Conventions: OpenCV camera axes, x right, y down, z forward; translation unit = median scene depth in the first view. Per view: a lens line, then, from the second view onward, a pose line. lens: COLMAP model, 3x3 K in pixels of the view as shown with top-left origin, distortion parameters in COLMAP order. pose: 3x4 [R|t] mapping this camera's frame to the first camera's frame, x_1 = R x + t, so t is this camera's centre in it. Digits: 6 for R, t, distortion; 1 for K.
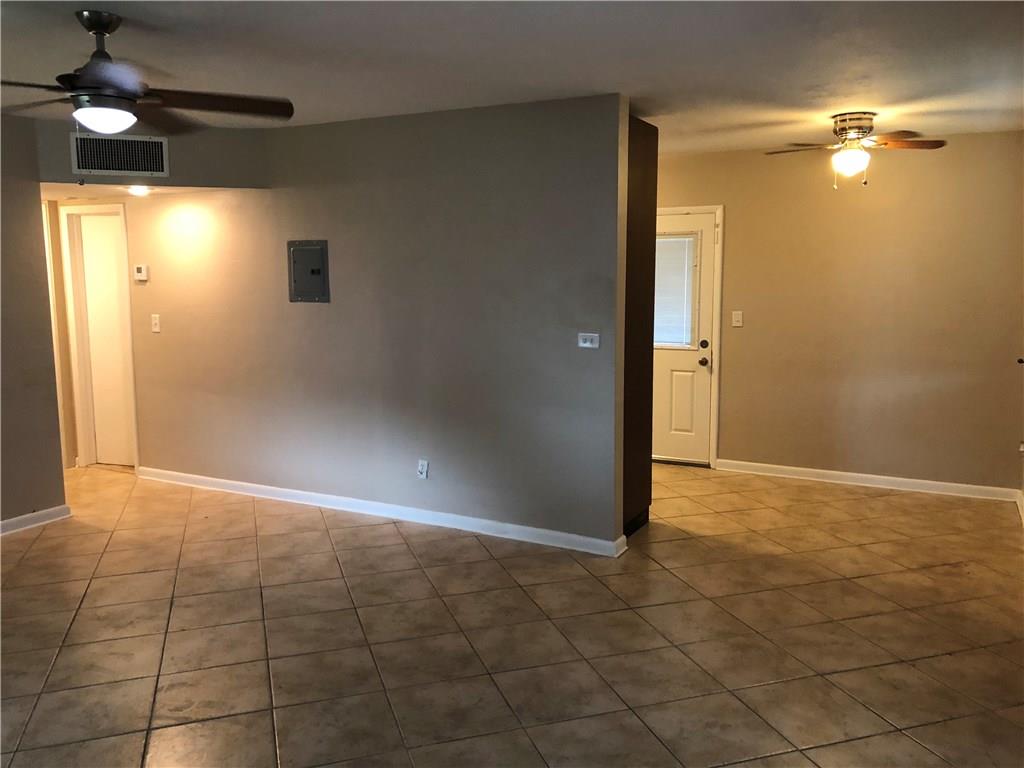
lens RADIAL K [[828.7, 0, 515.1], [0, 828.7, 384.5], [0, 0, 1]] dist [0.029076, -0.011497]
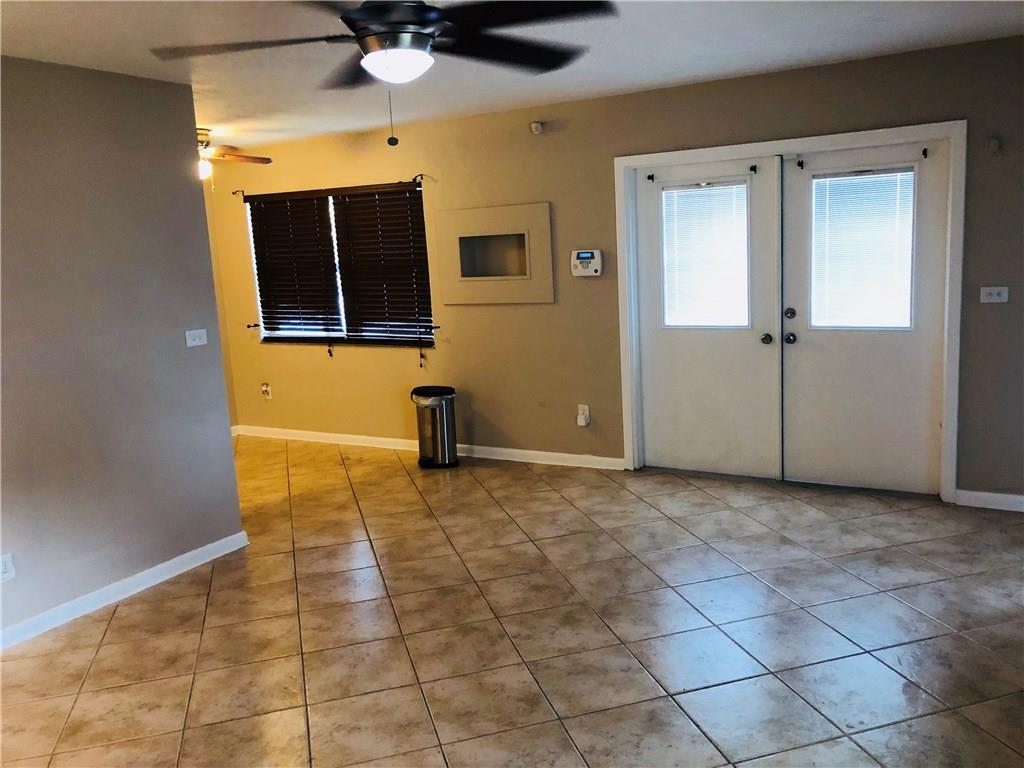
lens RADIAL K [[828.7, 0, 509.7], [0, 828.7, 391.0], [0, 0, 1]] dist [0.029076, -0.011497]
pose [[0.053913, -0.184332, 0.981384, -0.901178], [0.192918, 0.966220, 0.170886, -0.093975], [-0.979733, 0.180114, 0.087652, 0.607578]]
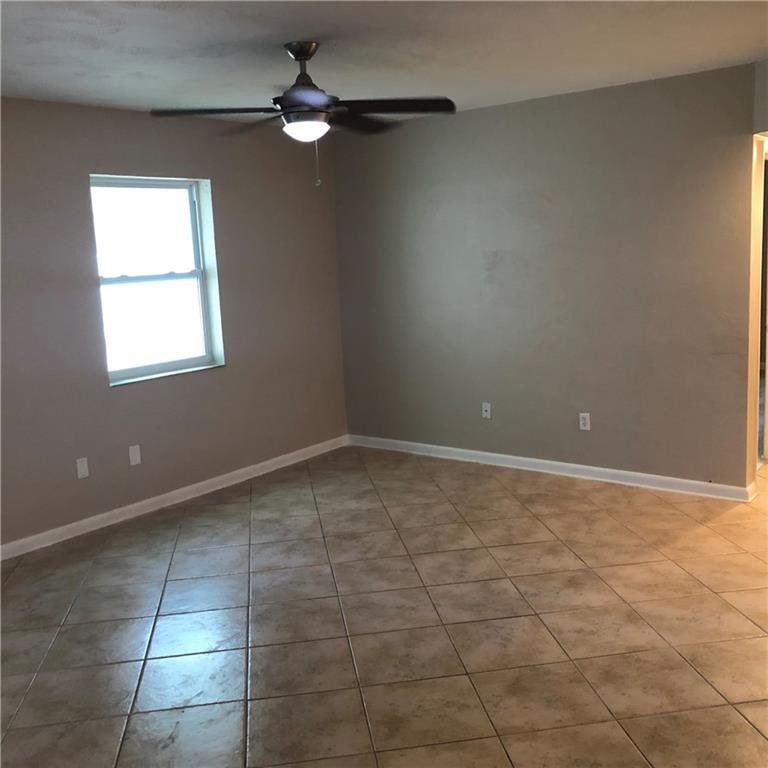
lens RADIAL K [[830.1, 0, 383.3], [0, 830.1, 377.6], [0, 0, 1]] dist [-0.025837, 0.000000]
pose [[-0.184371, 0.167494, -0.968480, 0.504085], [-0.084469, 0.979026, 0.185399, -0.140448], [0.979220, 0.115989, -0.166356, 0.936022]]
